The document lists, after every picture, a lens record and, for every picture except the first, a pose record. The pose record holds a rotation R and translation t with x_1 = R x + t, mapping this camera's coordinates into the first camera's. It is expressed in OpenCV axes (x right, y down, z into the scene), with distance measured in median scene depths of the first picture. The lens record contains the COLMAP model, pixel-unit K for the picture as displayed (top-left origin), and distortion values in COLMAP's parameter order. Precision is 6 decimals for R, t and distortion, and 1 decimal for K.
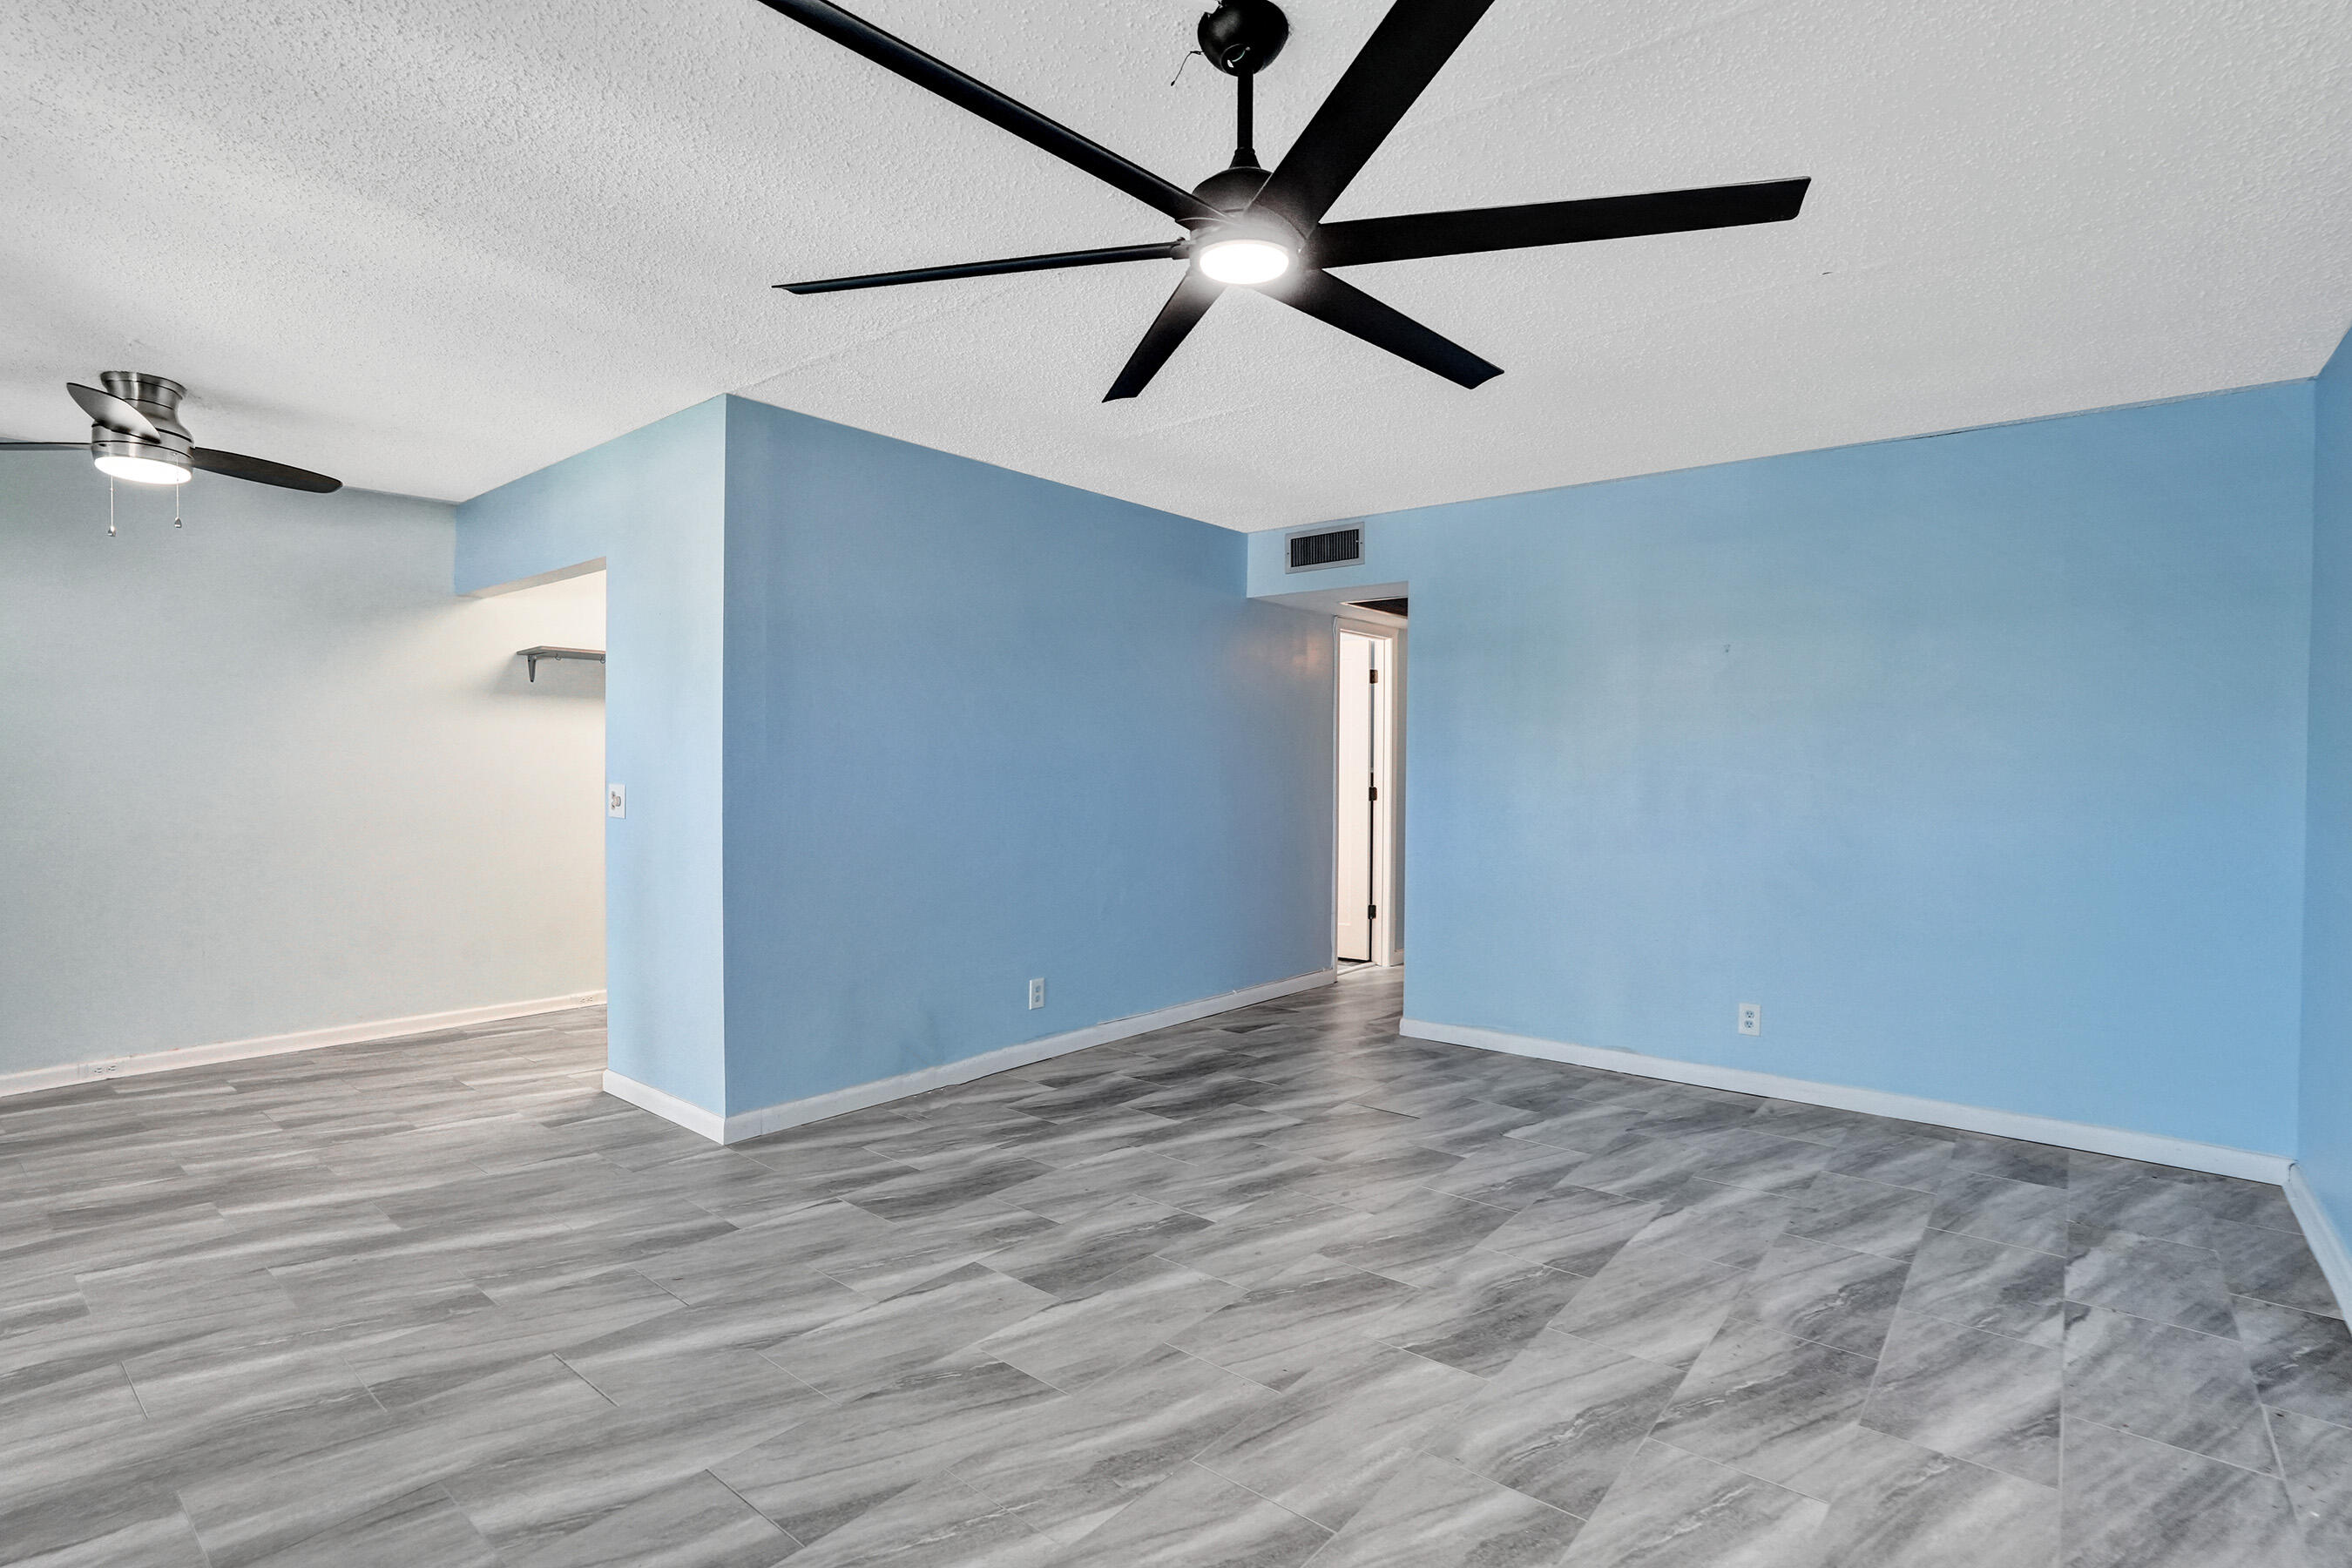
lens RADIAL K [[1122.7, 0, 1182.9], [0, 1122.7, 768.5], [0, 0, 1]] dist [-0.055450, 0.022846]
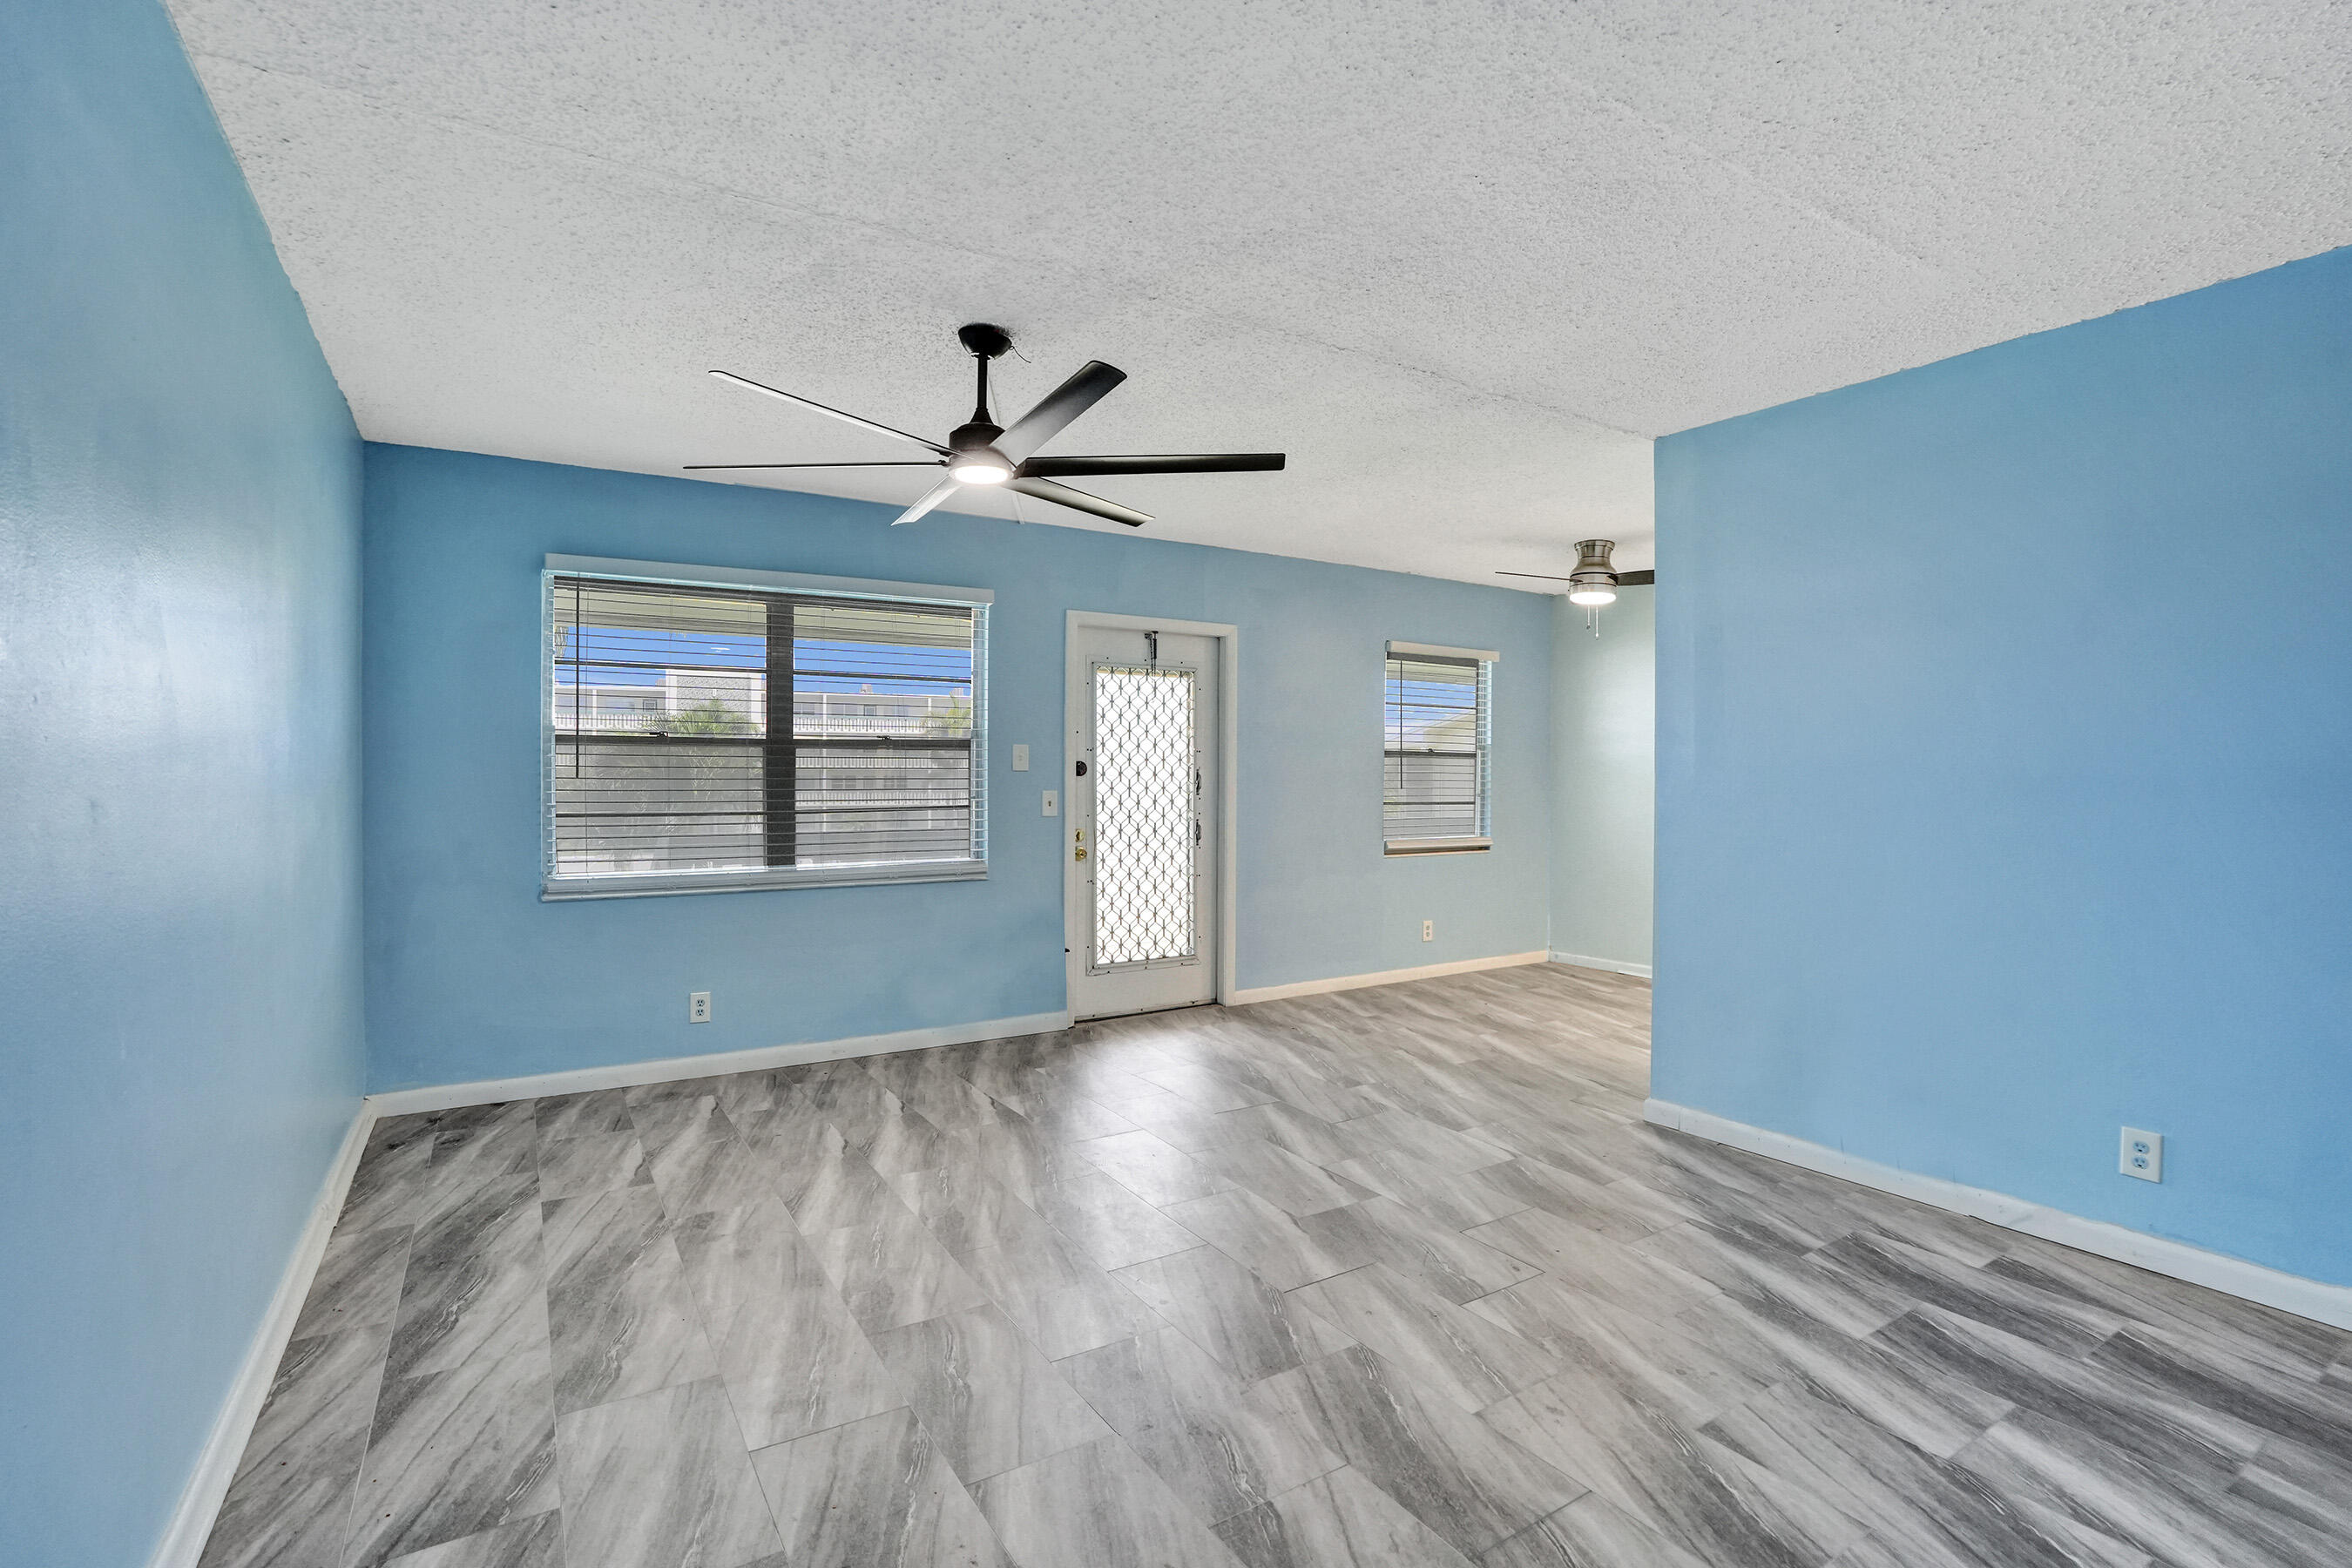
lens RADIAL K [[1122.7, 0, 1189.6], [0, 1122.7, 765.9], [0, 0, 1]] dist [-0.055450, 0.022846]
pose [[-0.319771, -0.012736, -0.947409, 1.015147], [-0.007845, 0.999911, -0.010794, 0.002875], [0.947462, 0.003981, -0.319843, 1.197500]]
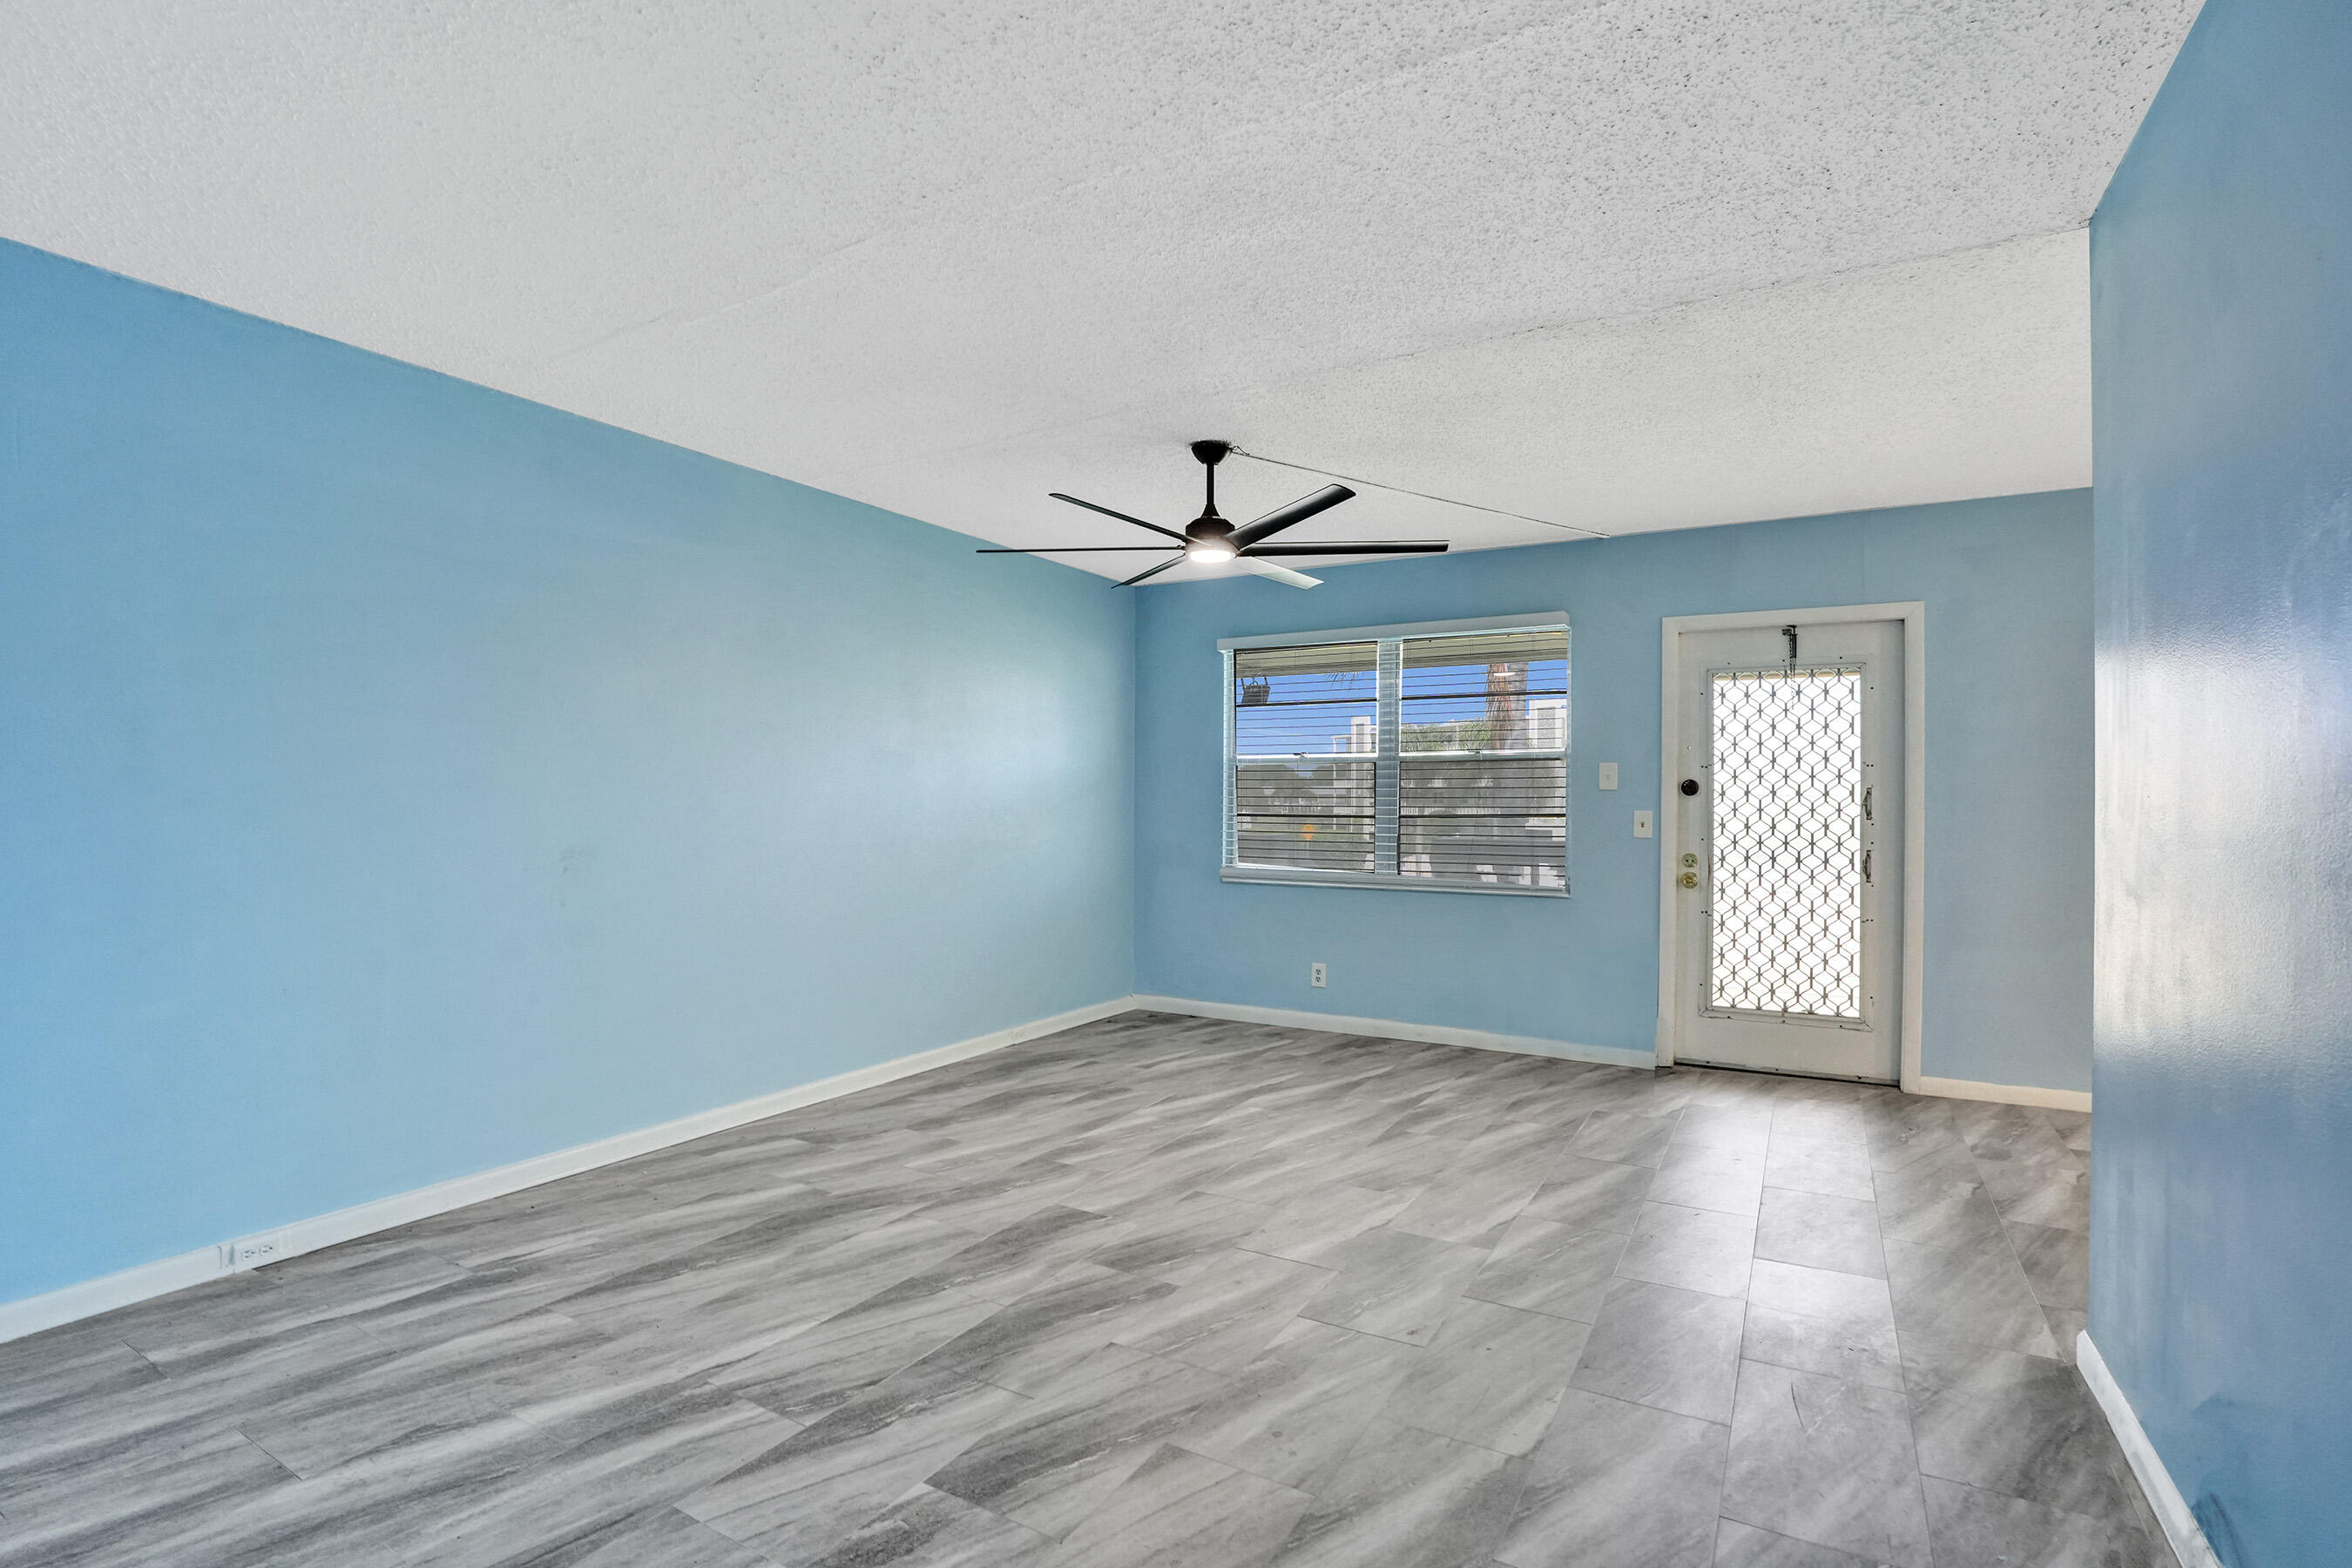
lens RADIAL K [[1122.7, 0, 1155.3], [0, 1122.7, 766.0], [0, 0, 1]] dist [-0.055450, 0.022846]
pose [[-0.991545, -0.015930, -0.128779, 0.283577], [-0.012814, 0.999606, -0.024989, 0.009151], [0.129126, -0.023128, -0.991358, 2.052517]]
